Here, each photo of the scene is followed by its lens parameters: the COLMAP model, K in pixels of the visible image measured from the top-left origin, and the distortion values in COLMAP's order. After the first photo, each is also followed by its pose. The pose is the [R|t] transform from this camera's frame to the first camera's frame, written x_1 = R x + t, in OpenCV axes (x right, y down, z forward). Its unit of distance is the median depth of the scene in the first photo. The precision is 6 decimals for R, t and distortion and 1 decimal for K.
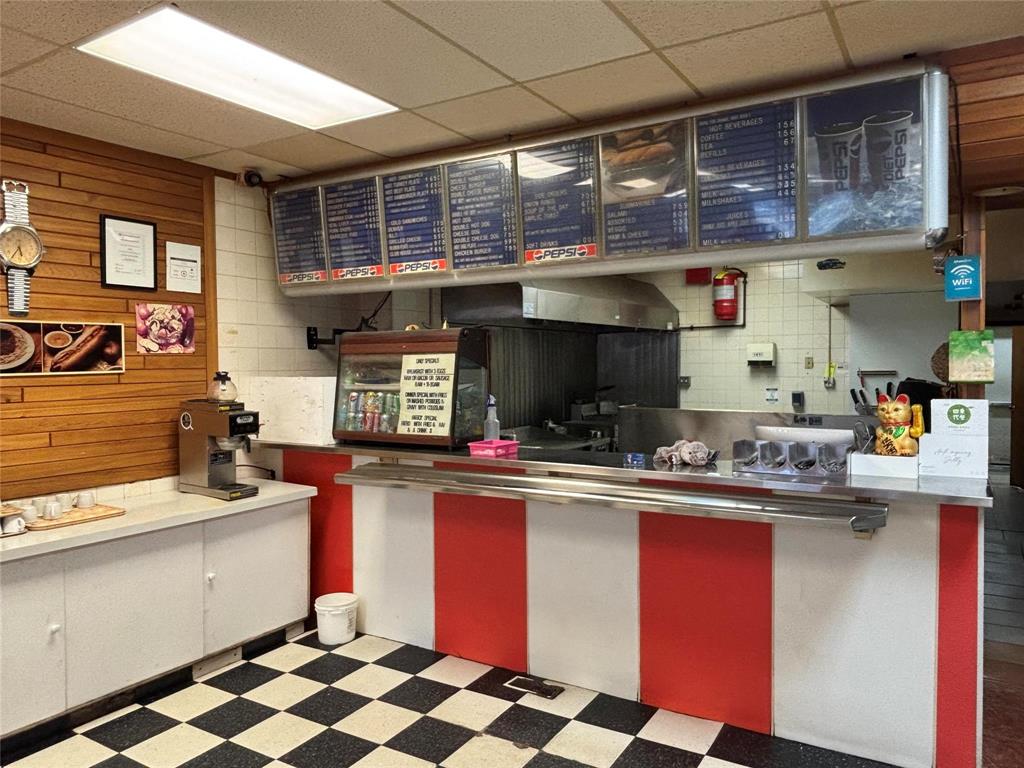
lens RADIAL K [[736.6, 0, 491.1], [0, 736.6, 376.5], [0, 0, 1]] dist [0.008765, -0.003006]
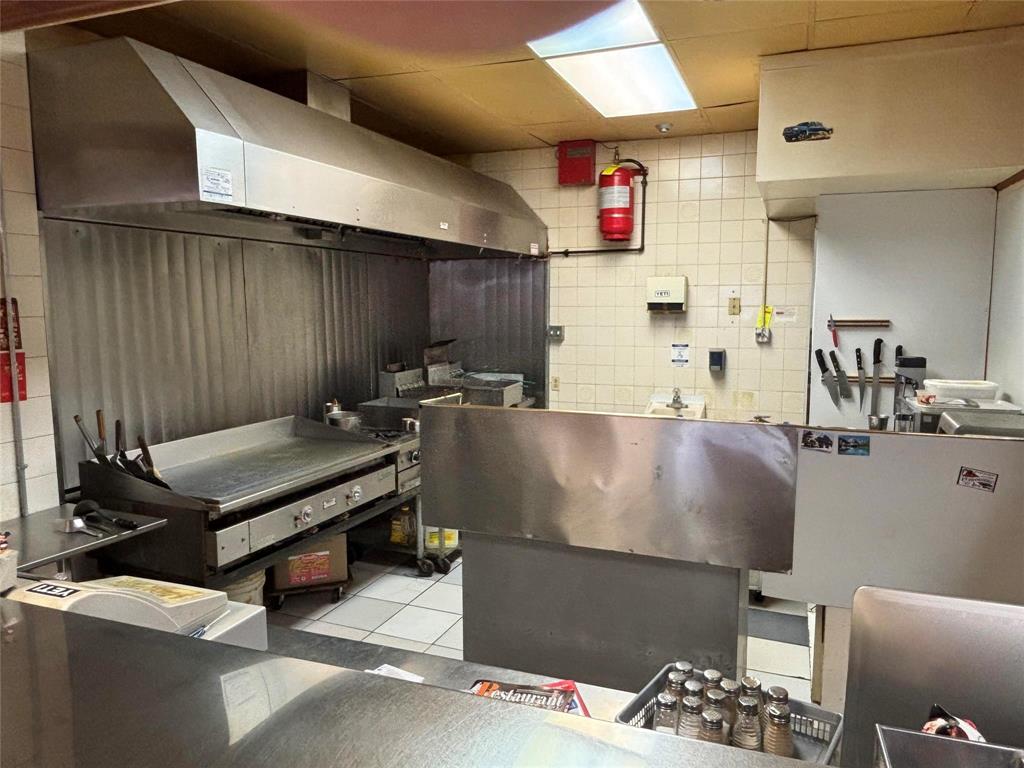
lens RADIAL K [[735.4, 0, 512.0], [0, 735.4, 384.0], [0, 0, 1]] dist [0.003804, 0.000338]
pose [[0.979830, -0.019046, 0.198923, 0.098492], [0.001088, 0.995942, 0.089993, -0.008462], [-0.199830, -0.087961, 0.975874, 0.384553]]
